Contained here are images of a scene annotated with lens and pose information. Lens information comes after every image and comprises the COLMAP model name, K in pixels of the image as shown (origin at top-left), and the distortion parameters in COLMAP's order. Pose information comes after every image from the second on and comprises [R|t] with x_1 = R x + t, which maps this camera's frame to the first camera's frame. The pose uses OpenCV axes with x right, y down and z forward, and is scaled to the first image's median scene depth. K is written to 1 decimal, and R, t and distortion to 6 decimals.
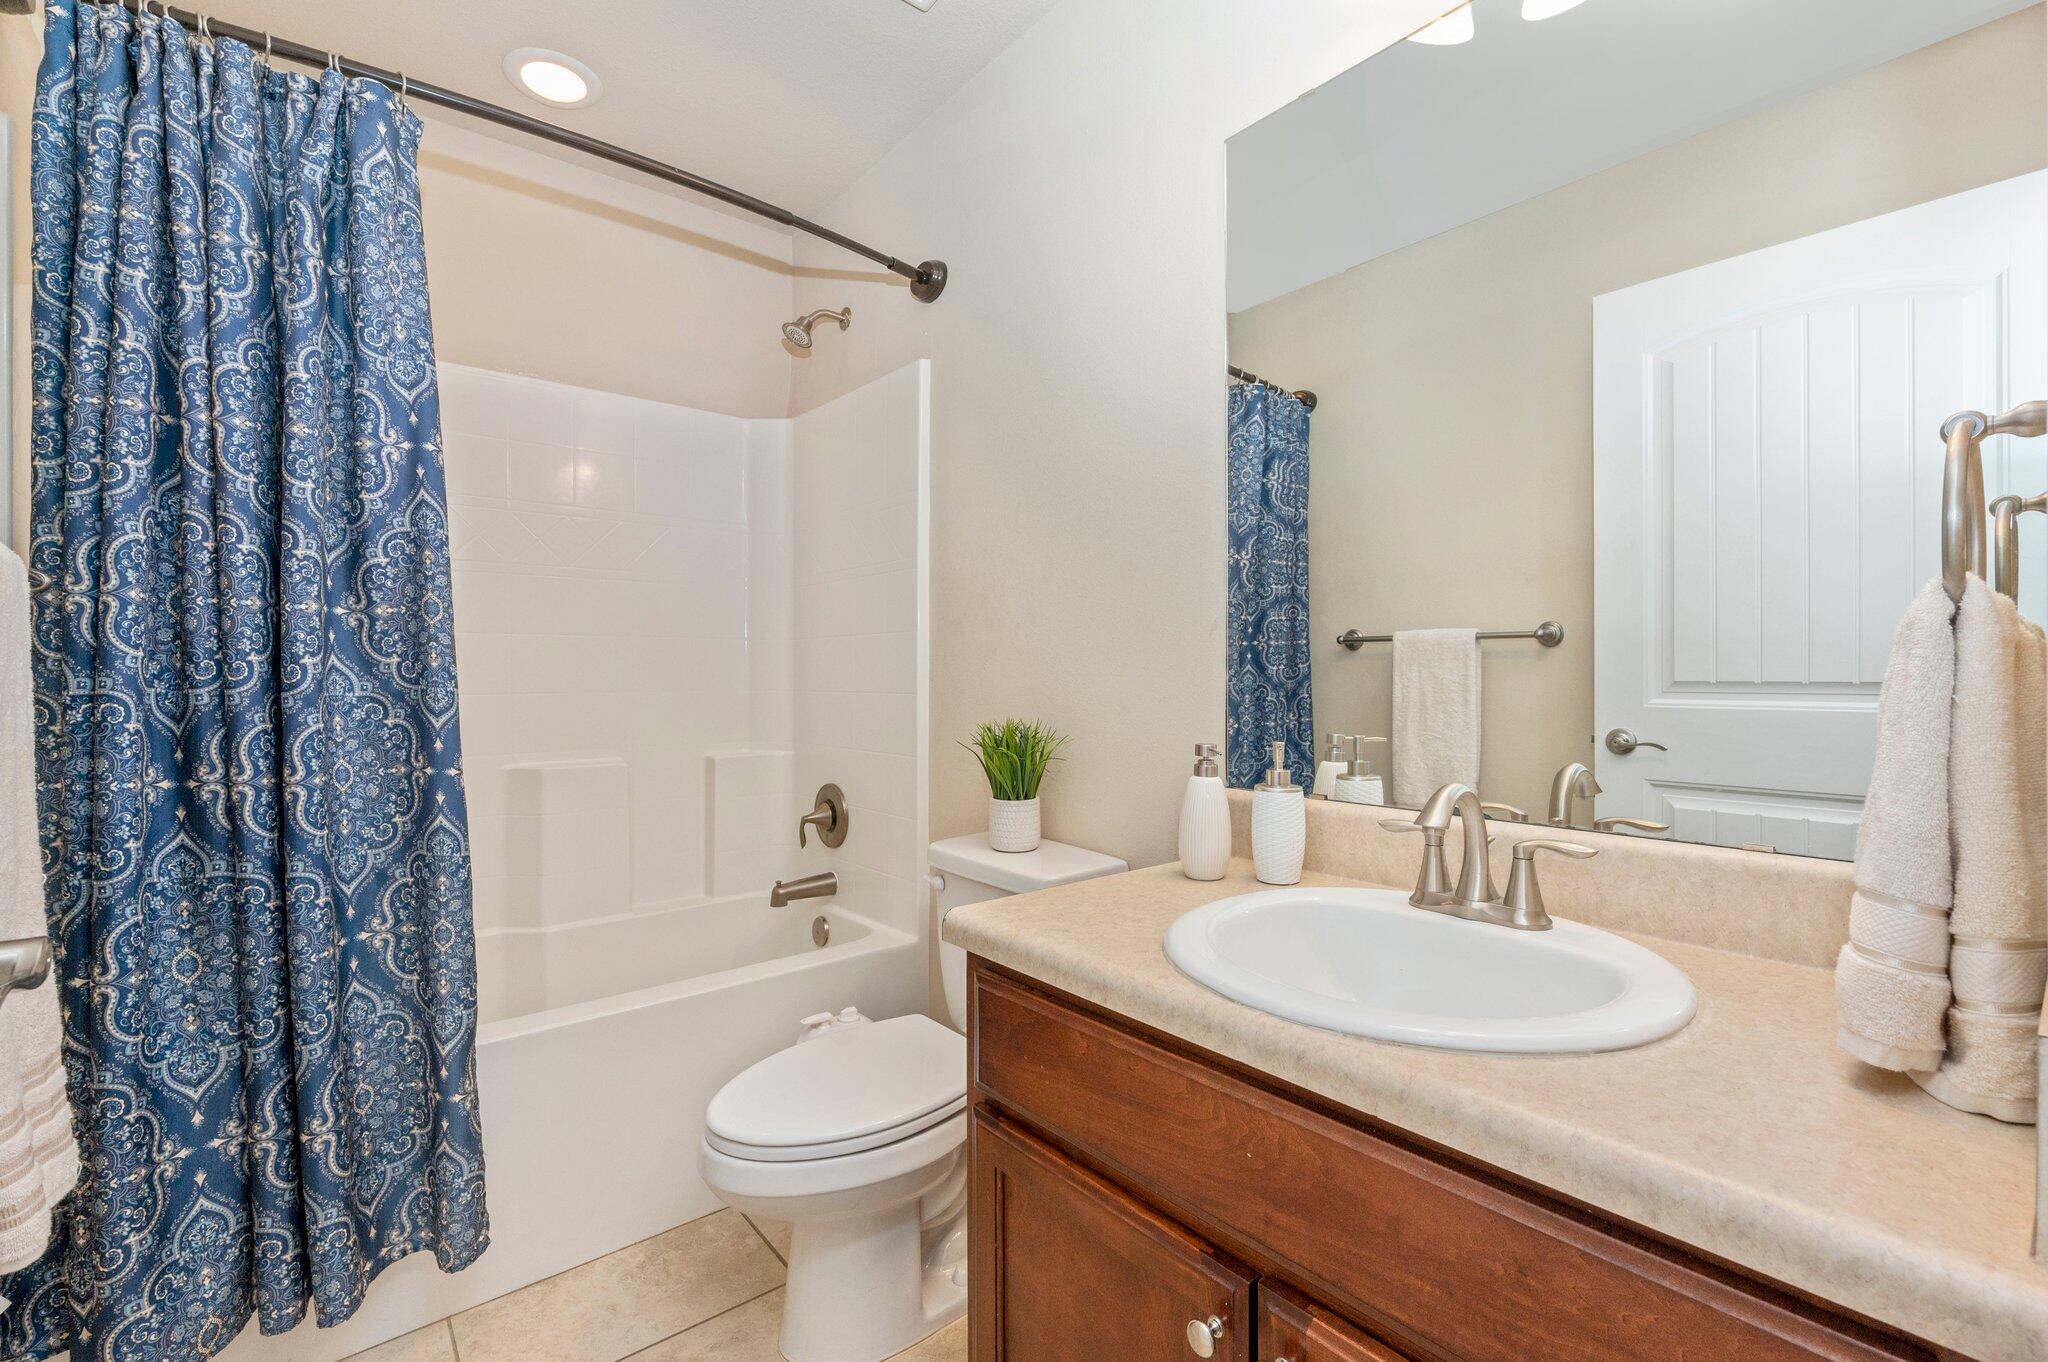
lens RADIAL K [[863.1, 0, 1027.0], [0, 863.1, 672.5], [0, 0, 1]] dist [-0.004692, -0.000404]
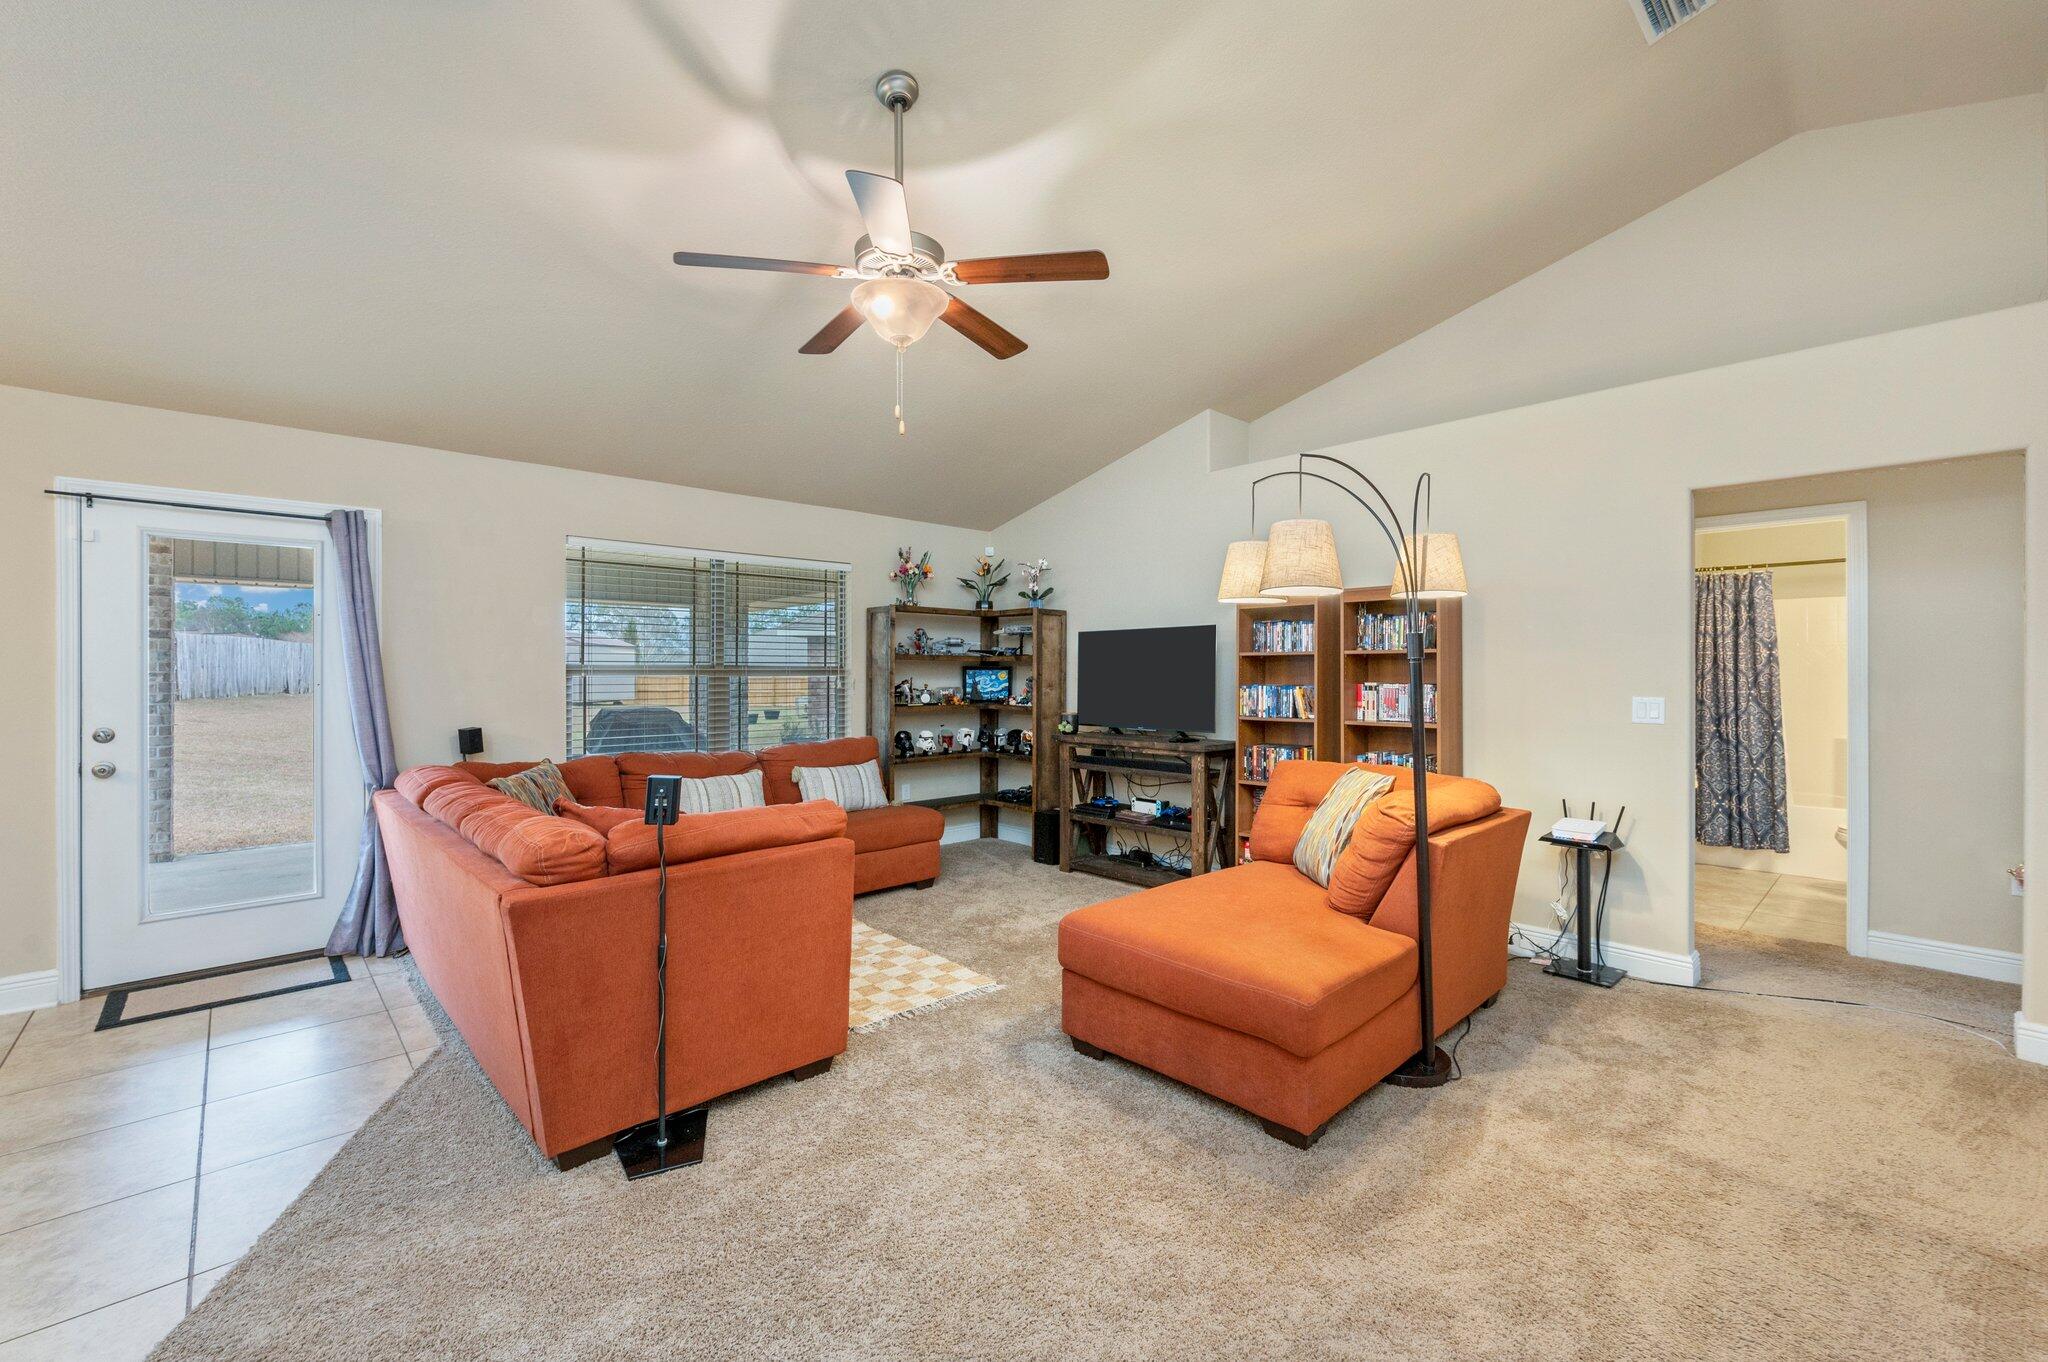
lens RADIAL K [[820.3, 0, 1026.8], [0, 820.3, 670.5], [0, 0, 1]] dist [-0.002245, -0.000136]
pose [[0.070473, 0.001455, -0.997513, 3.280179], [-0.004215, 0.999990, 0.001161, -0.181097], [0.997505, 0.004122, 0.070478, -3.148165]]
